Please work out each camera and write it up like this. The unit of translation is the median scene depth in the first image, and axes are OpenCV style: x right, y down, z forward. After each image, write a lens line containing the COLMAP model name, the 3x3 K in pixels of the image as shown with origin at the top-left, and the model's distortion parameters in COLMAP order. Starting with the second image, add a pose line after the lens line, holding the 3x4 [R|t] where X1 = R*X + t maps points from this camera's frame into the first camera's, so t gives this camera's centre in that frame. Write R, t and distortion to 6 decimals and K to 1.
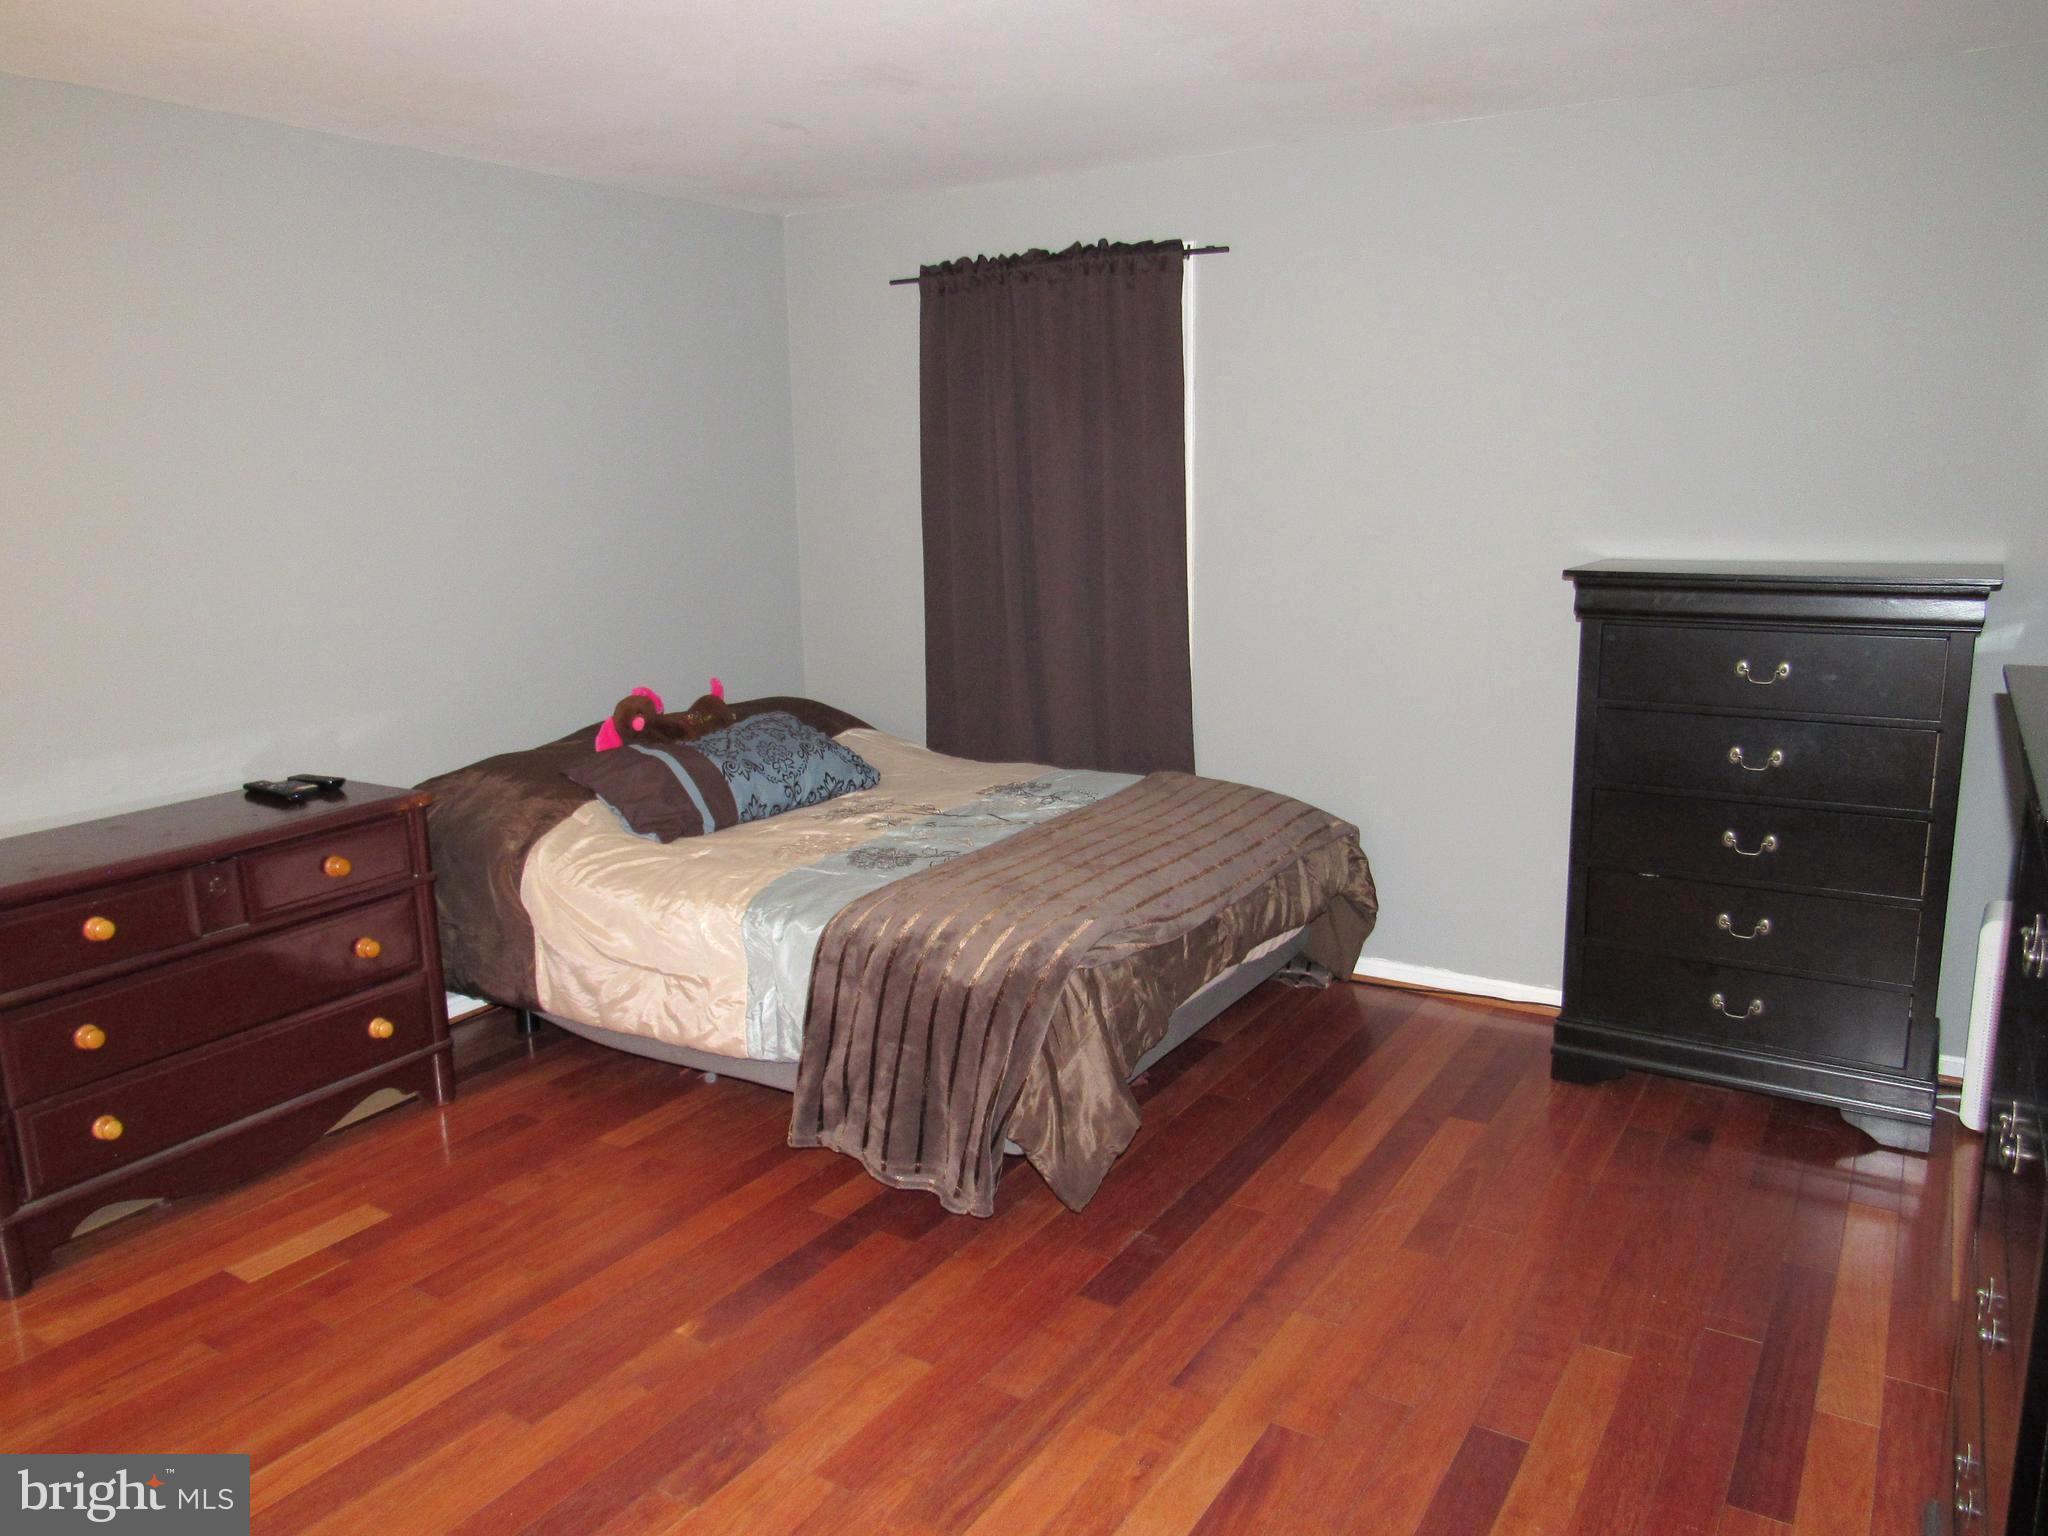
lens RADIAL K [[1457.6, 0, 1029.5], [0, 1457.6, 769.8], [0, 0, 1]] dist [-0.029528, 0.007627]
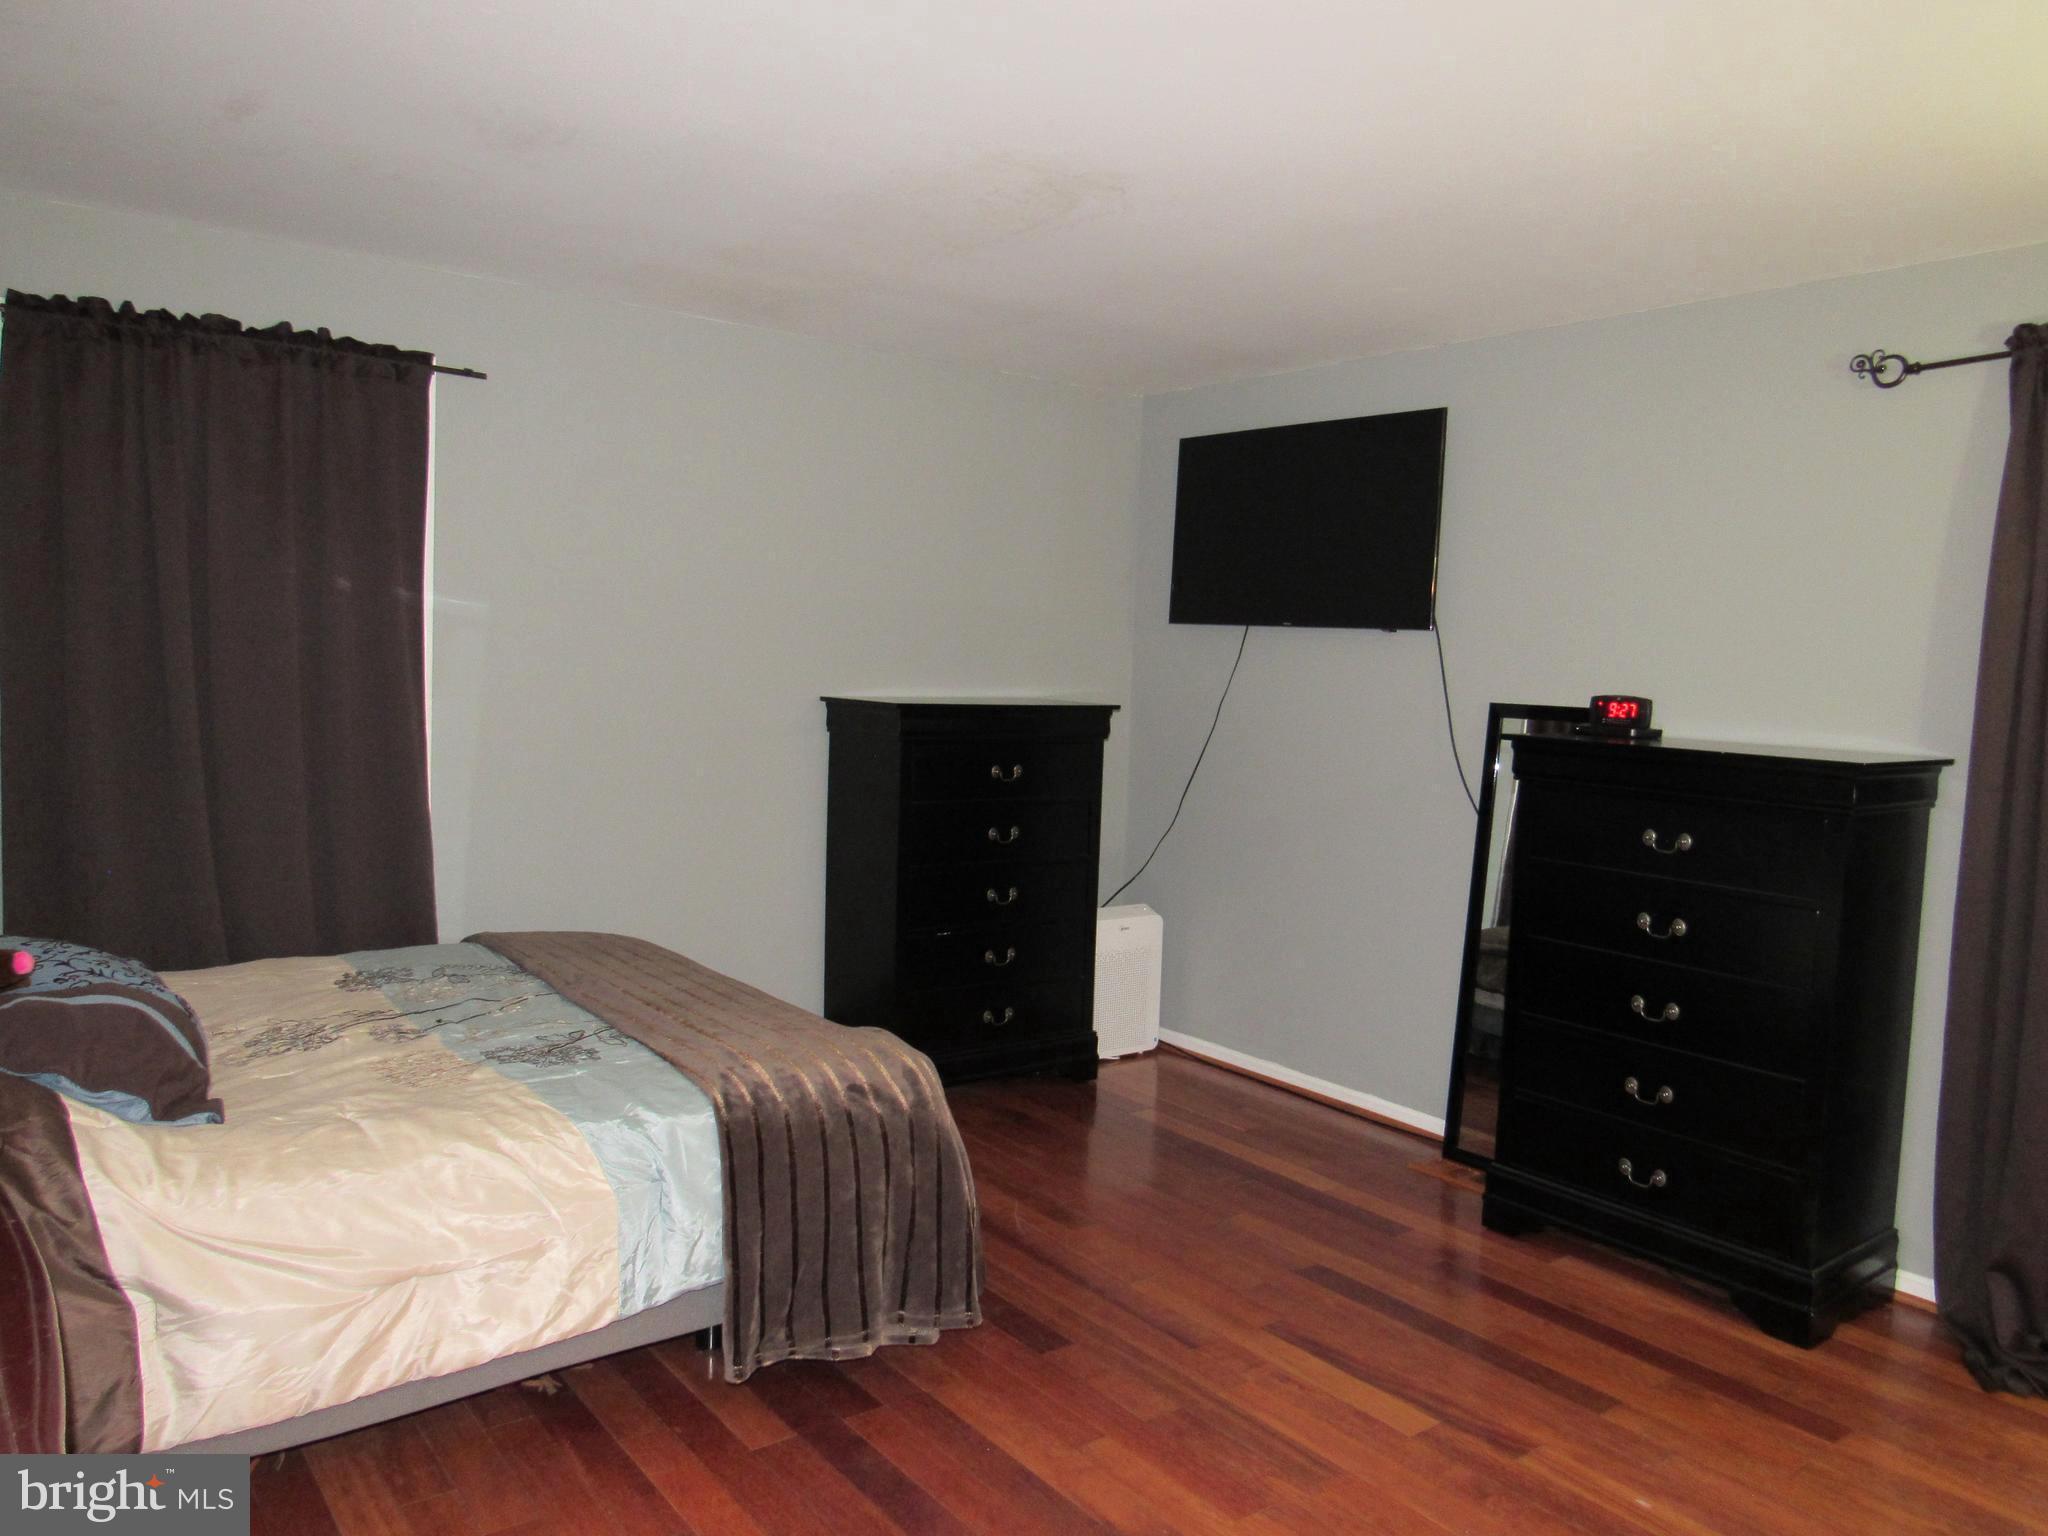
lens RADIAL K [[1457.6, 0, 1028.1], [0, 1457.6, 769.8], [0, 0, 1]] dist [-0.029528, 0.007627]
pose [[0.348580, -0.042389, 0.936320, -0.632090], [0.146697, 0.989133, -0.009834, -0.041294], [-0.925728, 0.140783, 0.351011, 0.367620]]
